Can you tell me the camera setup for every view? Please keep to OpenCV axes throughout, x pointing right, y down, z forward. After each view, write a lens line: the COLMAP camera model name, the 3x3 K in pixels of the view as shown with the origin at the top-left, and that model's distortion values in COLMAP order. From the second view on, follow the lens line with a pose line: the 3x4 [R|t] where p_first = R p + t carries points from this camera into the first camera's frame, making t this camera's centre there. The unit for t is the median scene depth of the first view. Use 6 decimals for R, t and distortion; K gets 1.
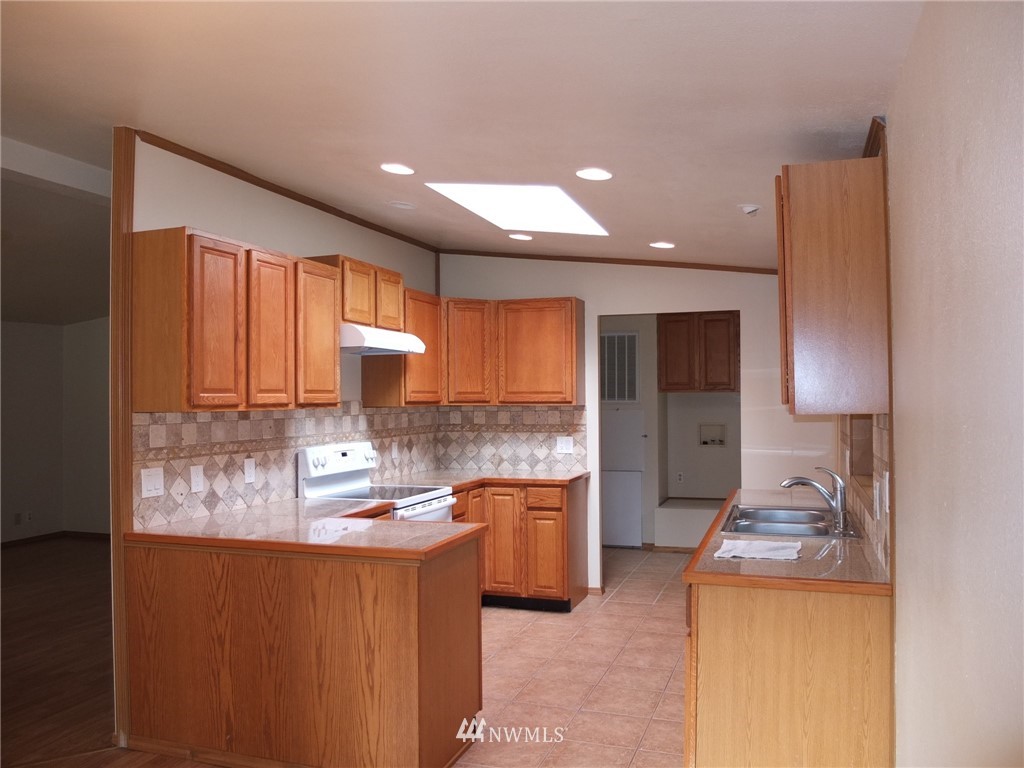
lens RADIAL K [[804.6, 0, 516.5], [0, 804.6, 384.9], [0, 0, 1]] dist [-0.094064, 0.067770]
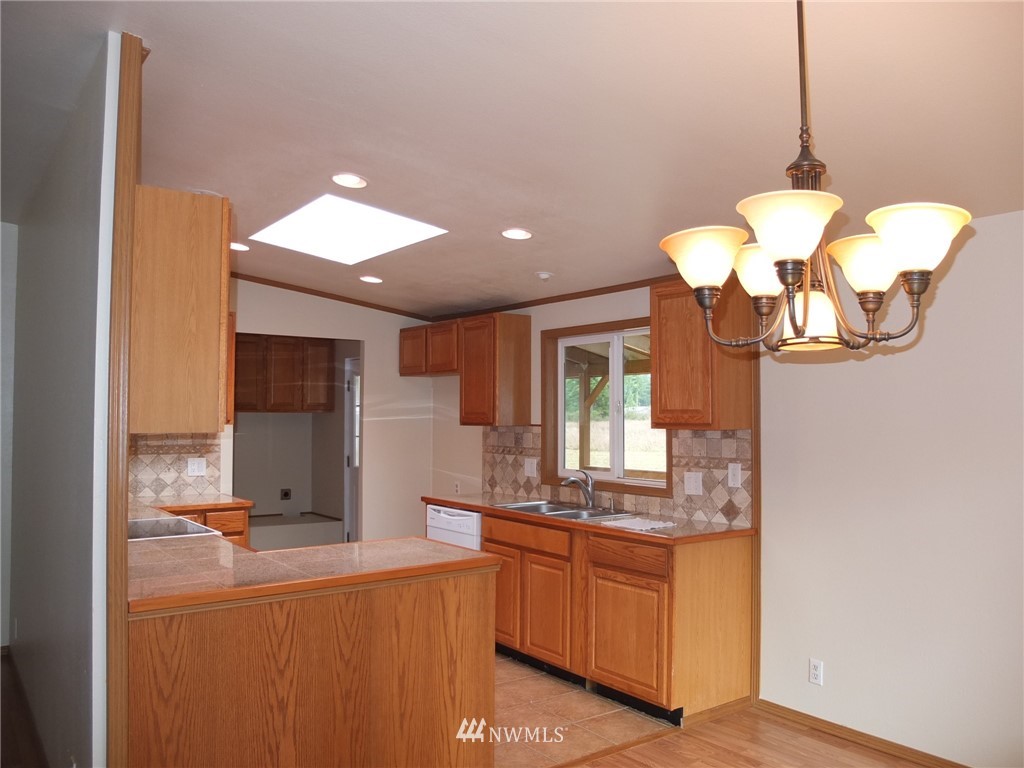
lens RADIAL K [[804.6, 0, 521.4], [0, 804.6, 386.2], [0, 0, 1]] dist [-0.094064, 0.067770]
pose [[0.561397, 0.041435, 0.826509, -0.698615], [-0.021649, 0.999139, -0.035385, 0.007796], [-0.827263, 0.001972, 0.561811, 0.240932]]
